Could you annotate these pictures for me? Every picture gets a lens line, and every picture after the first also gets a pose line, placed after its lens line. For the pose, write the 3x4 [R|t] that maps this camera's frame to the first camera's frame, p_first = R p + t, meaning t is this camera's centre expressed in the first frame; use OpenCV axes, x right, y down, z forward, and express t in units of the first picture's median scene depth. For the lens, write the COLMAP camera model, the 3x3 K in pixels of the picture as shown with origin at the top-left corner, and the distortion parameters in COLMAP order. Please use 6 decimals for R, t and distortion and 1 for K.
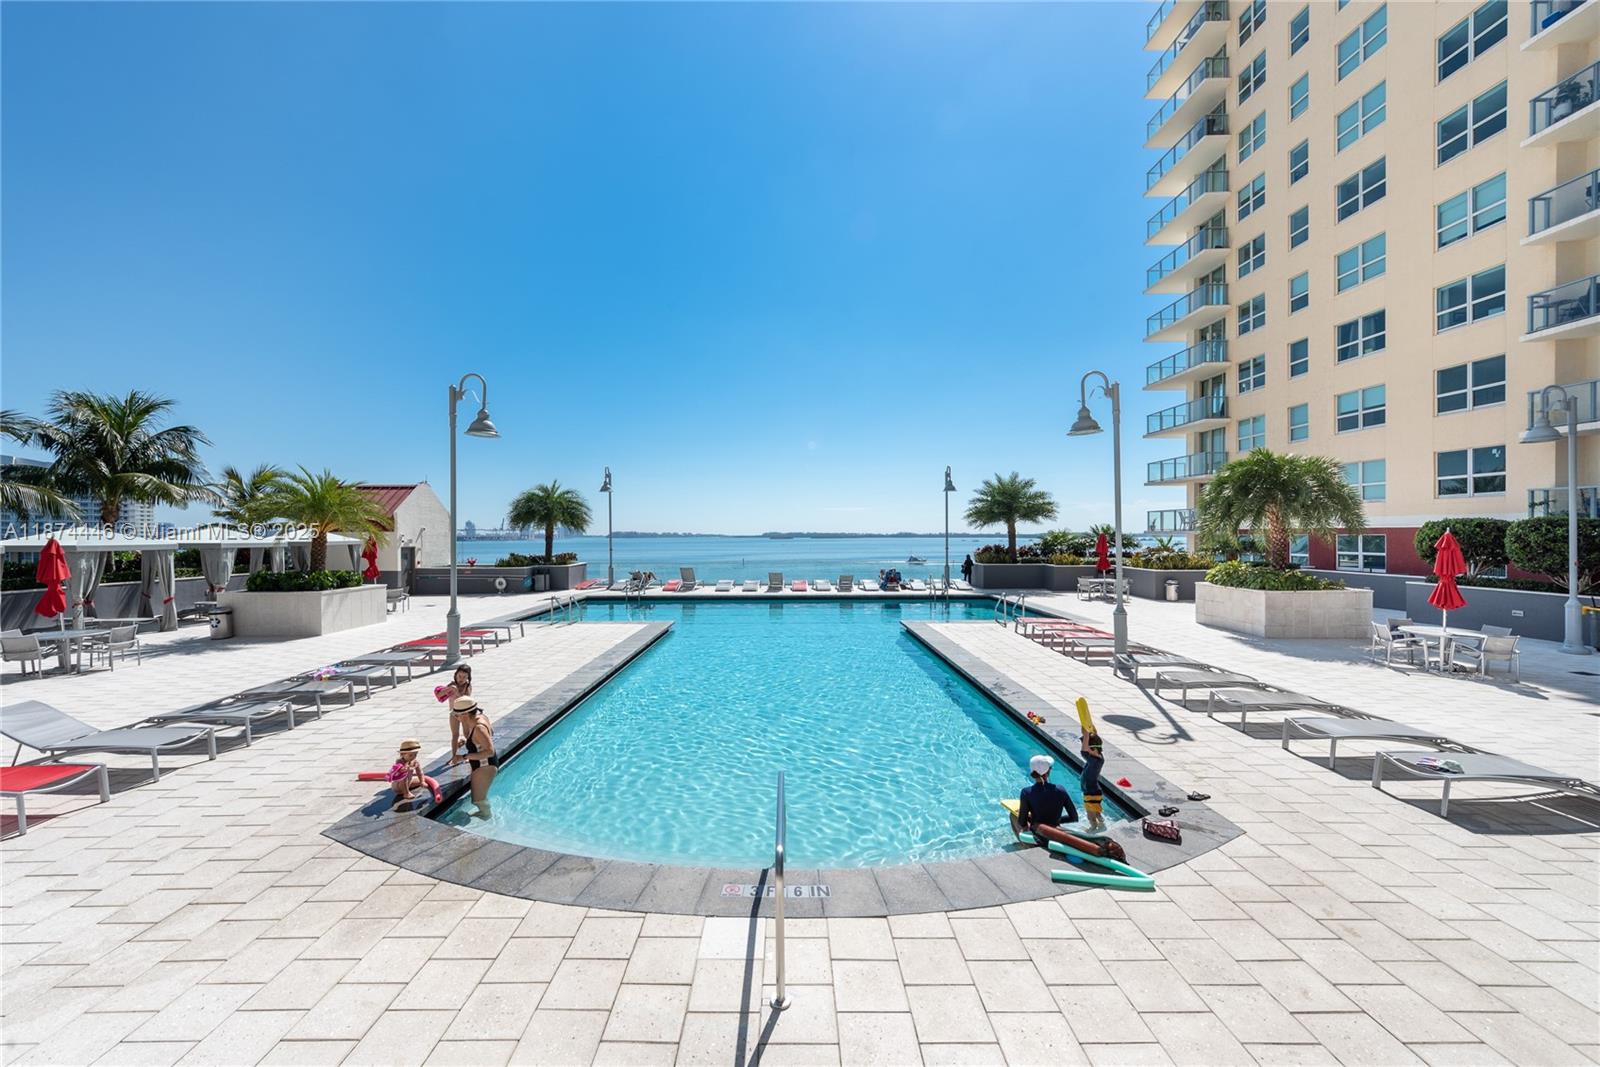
lens RADIAL K [[627.7, 0, 795.5], [0, 627.7, 533.1], [0, 0, 1]] dist [0.012181, -0.004086]
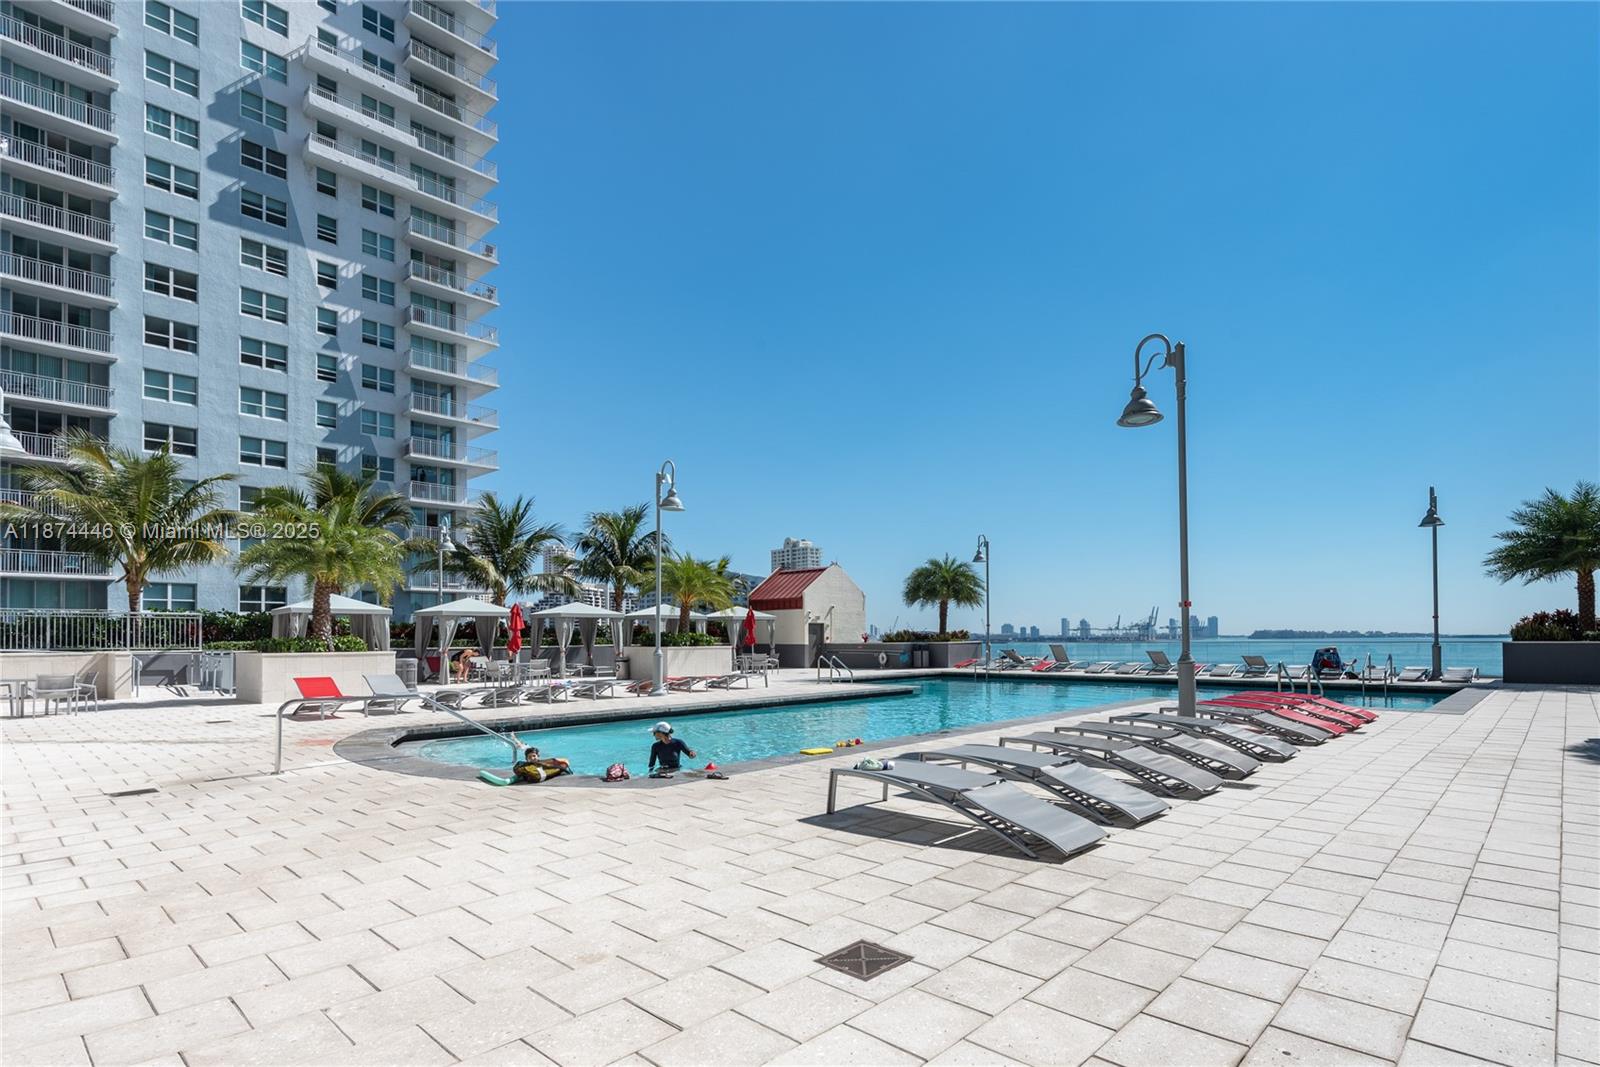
lens RADIAL K [[785.0, 0, 879.7], [0, 785.0, 621.3], [0, 0, 1]] dist [0.002386, -0.000491]
pose [[0.763660, -0.013750, -0.645472, 0.350611], [0.007463, 0.999894, -0.012470, 0.037482], [0.645576, 0.004706, 0.763682, 0.039028]]
